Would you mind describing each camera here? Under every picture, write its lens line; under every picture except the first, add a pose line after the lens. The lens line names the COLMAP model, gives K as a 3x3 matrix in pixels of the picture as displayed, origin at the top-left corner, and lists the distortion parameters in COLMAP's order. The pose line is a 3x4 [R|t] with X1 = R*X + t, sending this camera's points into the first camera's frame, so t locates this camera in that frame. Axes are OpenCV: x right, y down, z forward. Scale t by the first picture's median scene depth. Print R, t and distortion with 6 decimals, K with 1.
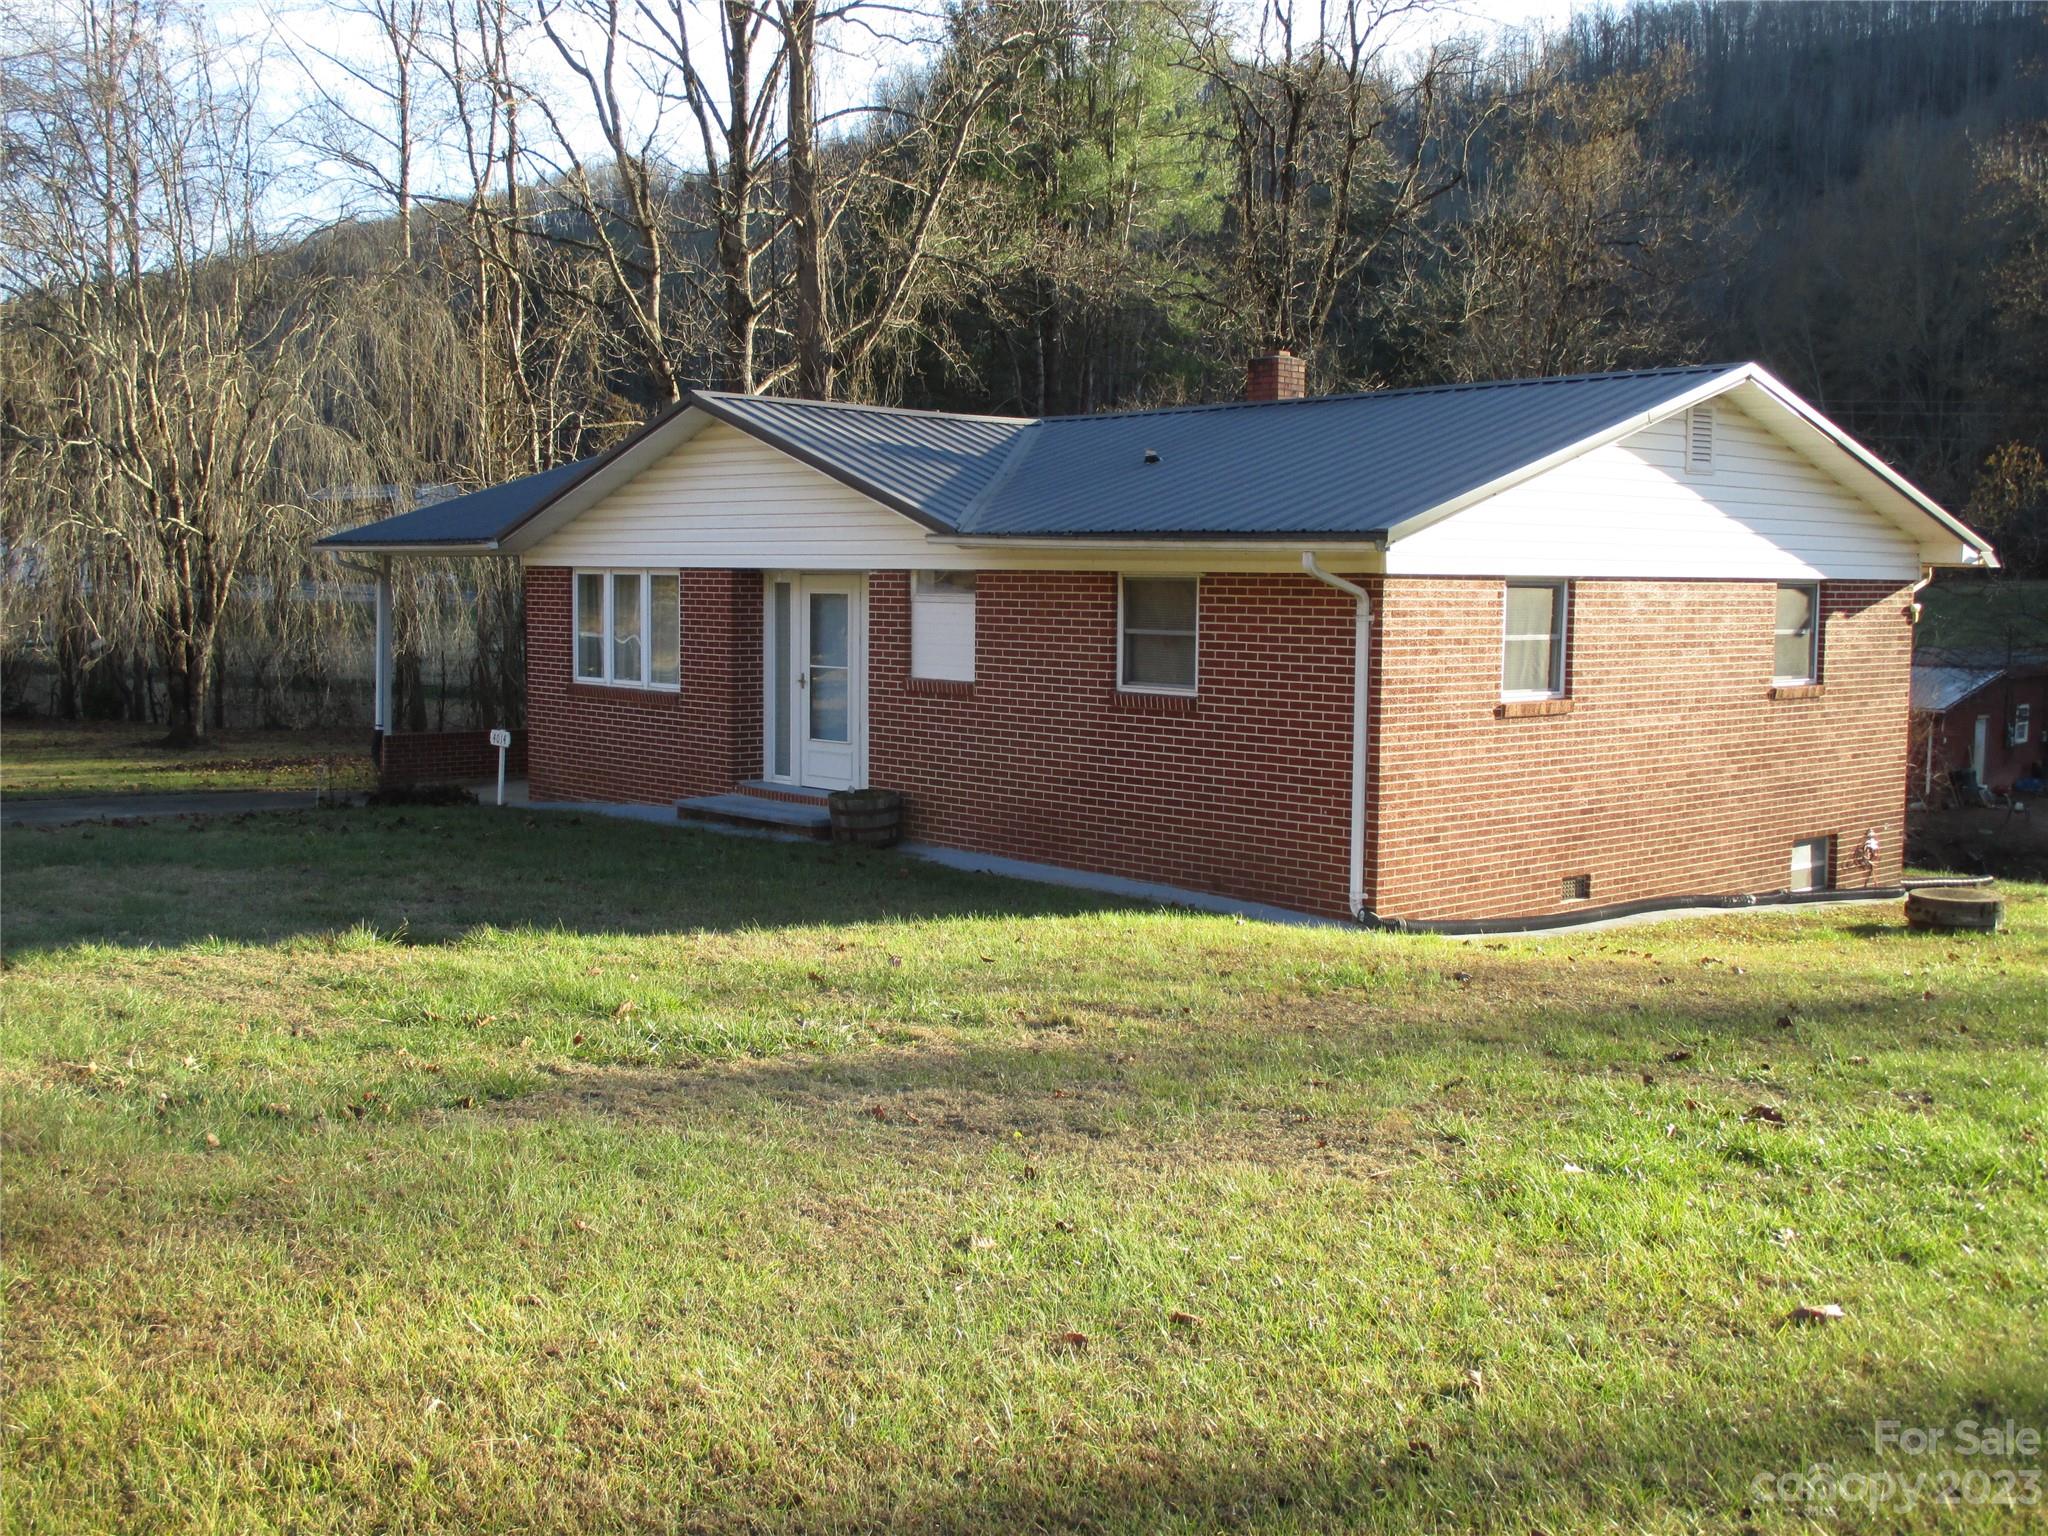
lens RADIAL K [[2133.4, 0, 1022.6], [0, 2133.4, 760.1], [0, 0, 1]] dist [-0.016901, 0.000000]
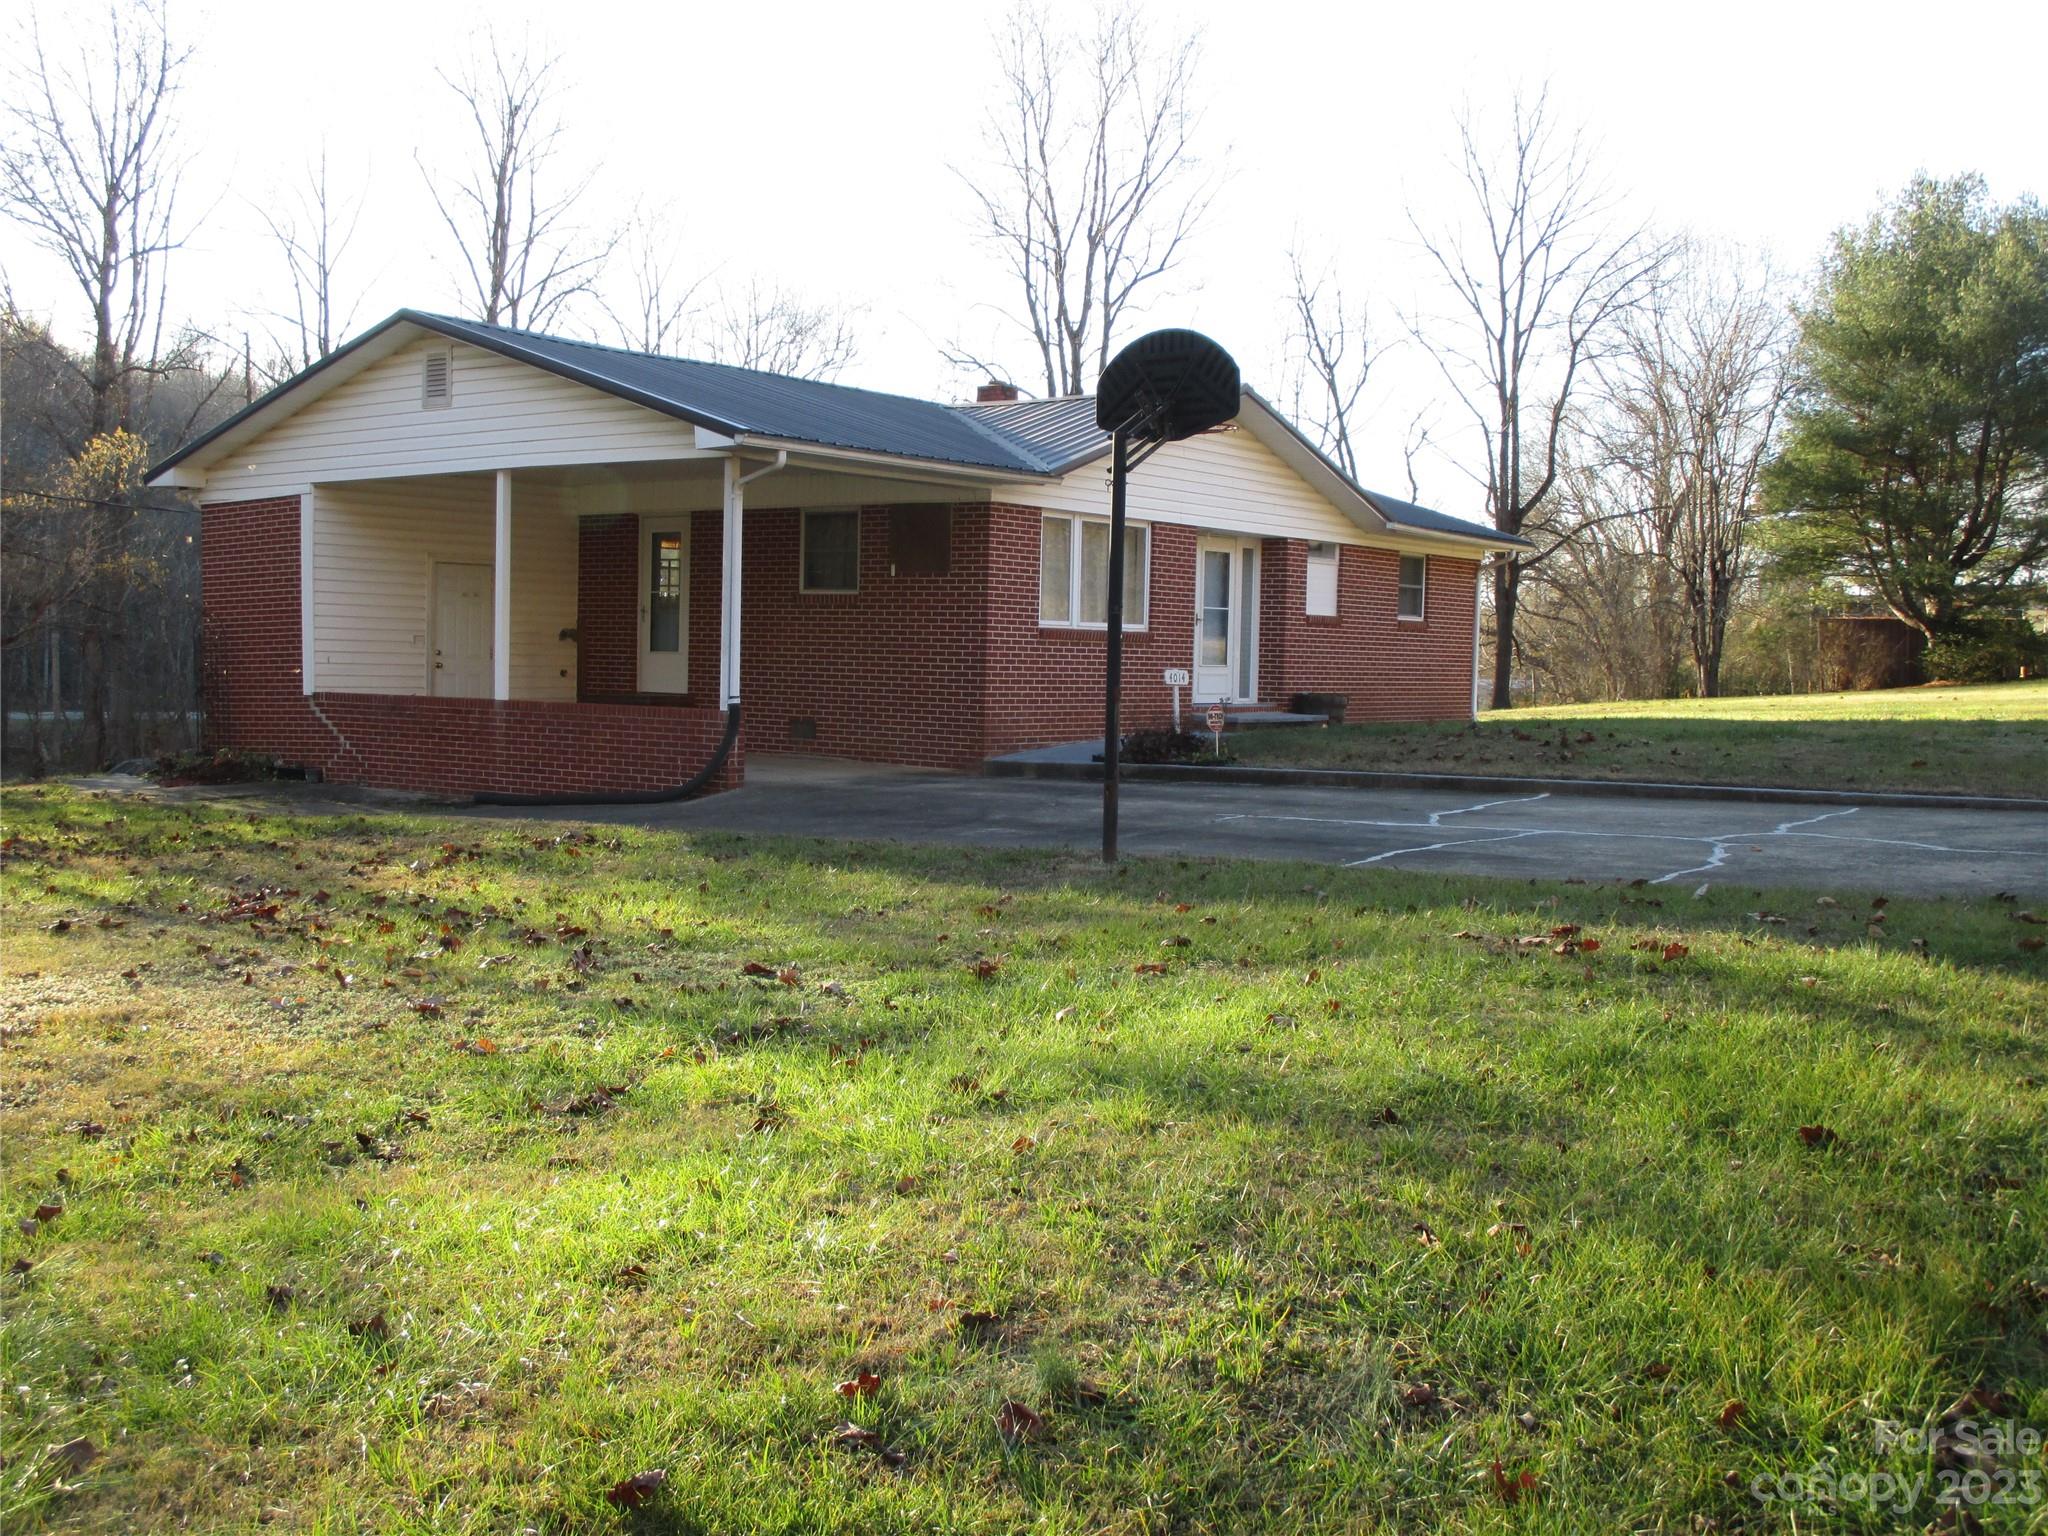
lens RADIAL K [[2133.4, 0, 1024.4], [0, 2133.4, 768.2], [0, 0, 1]] dist [-0.016901, 0.000000]
pose [[-0.193459, -0.065389, 0.978927, -1.431403], [0.059963, 0.995123, 0.078321, -0.058880], [-0.979274, 0.073852, -0.188595, 1.452905]]
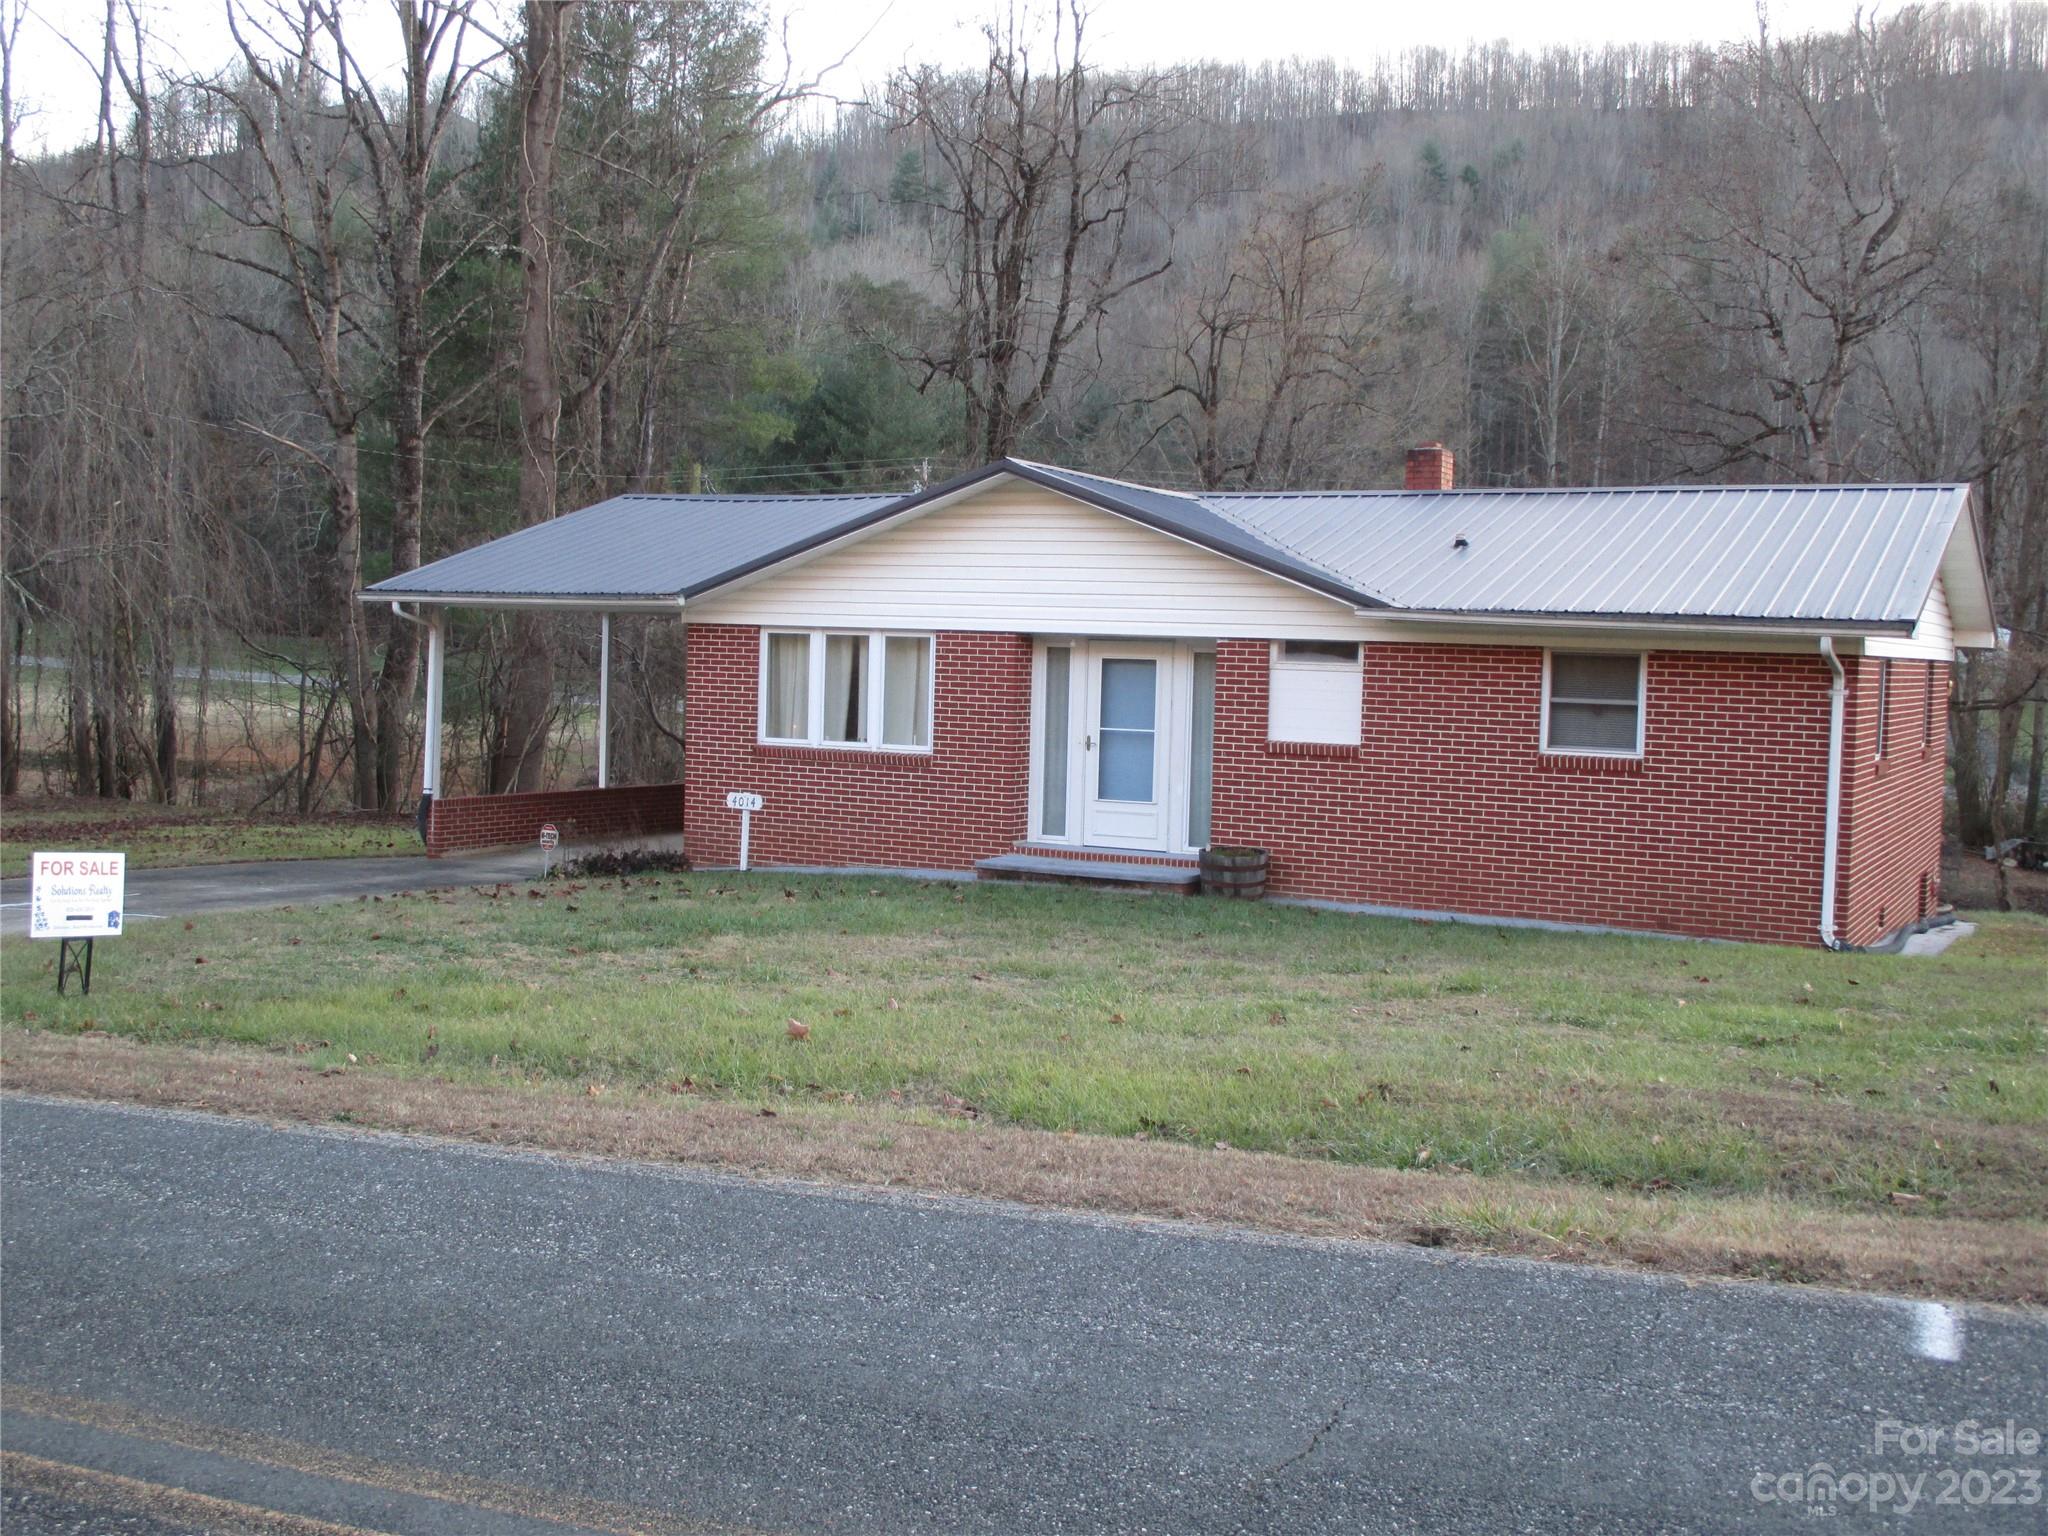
lens RADIAL K [[2302.8, 0, 1024.1], [0, 2302.8, 773.3], [0, 0, 1]] dist [0.010756, 0.000000]
pose [[0.938918, -0.003029, 0.344128, -0.554339], [0.010559, 0.999744, -0.020010, -0.000797], [-0.343979, 0.022421, 0.938710, -0.031218]]
